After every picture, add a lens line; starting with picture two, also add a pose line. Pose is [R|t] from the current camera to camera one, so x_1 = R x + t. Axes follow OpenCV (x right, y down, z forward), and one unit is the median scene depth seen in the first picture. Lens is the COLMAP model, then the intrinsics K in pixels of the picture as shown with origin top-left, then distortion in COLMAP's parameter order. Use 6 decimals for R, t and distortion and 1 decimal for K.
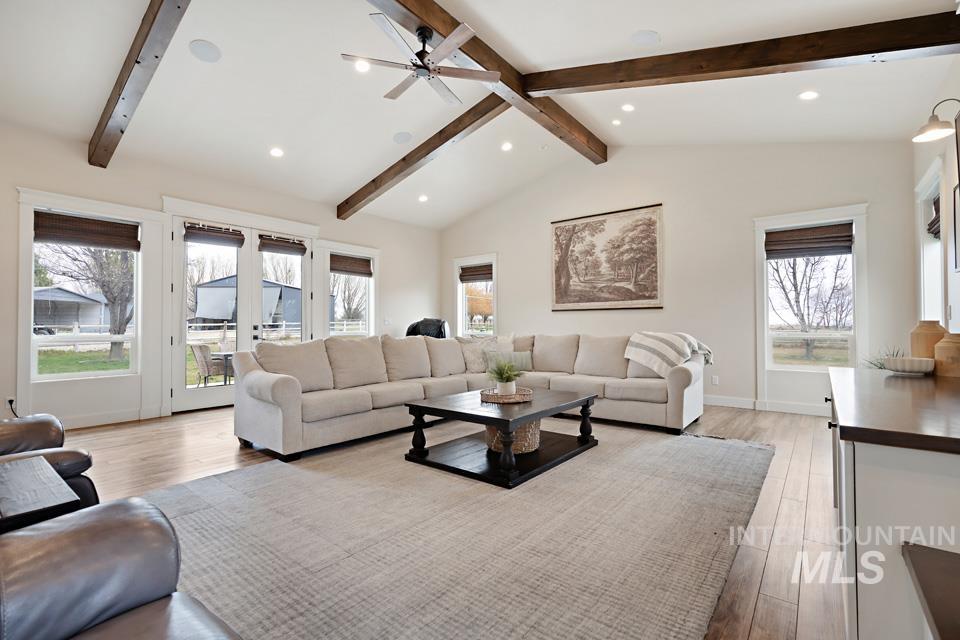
lens RADIAL K [[429.0, 0, 480.0], [0, 429.0, 345.2], [0, 0, 1]] dist [-0.050700, 0.020796]
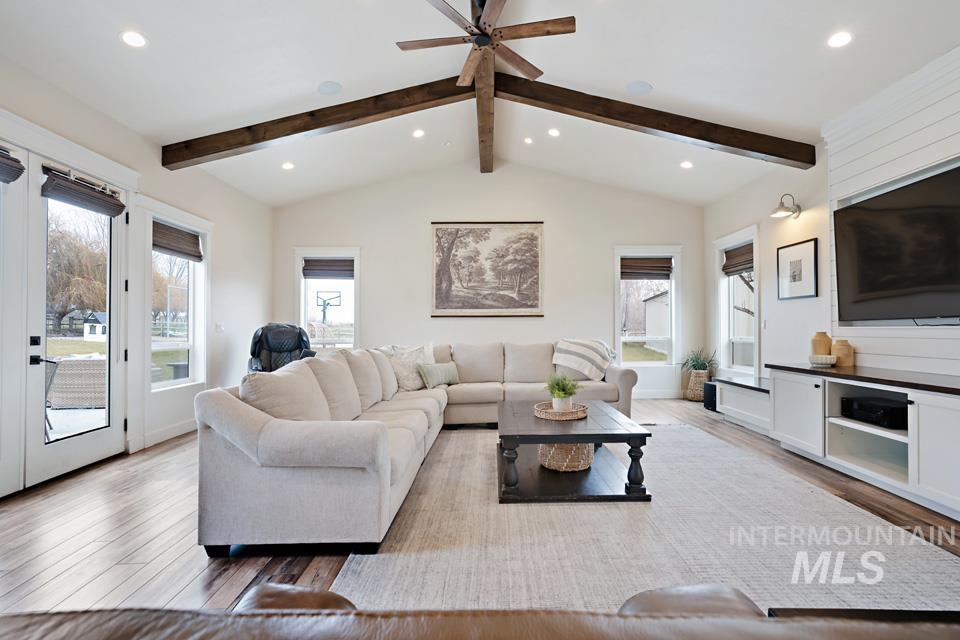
lens RADIAL K [[460.4, 0, 480.0], [0, 460.4, 320.0], [0, 0, 1]] dist [0.019032, 0.000457]
pose [[0.768083, 0.012120, 0.640236, -0.434682], [0.028505, 0.998183, -0.053093, -0.018772], [-0.639716, 0.059029, 0.766341, 0.186827]]
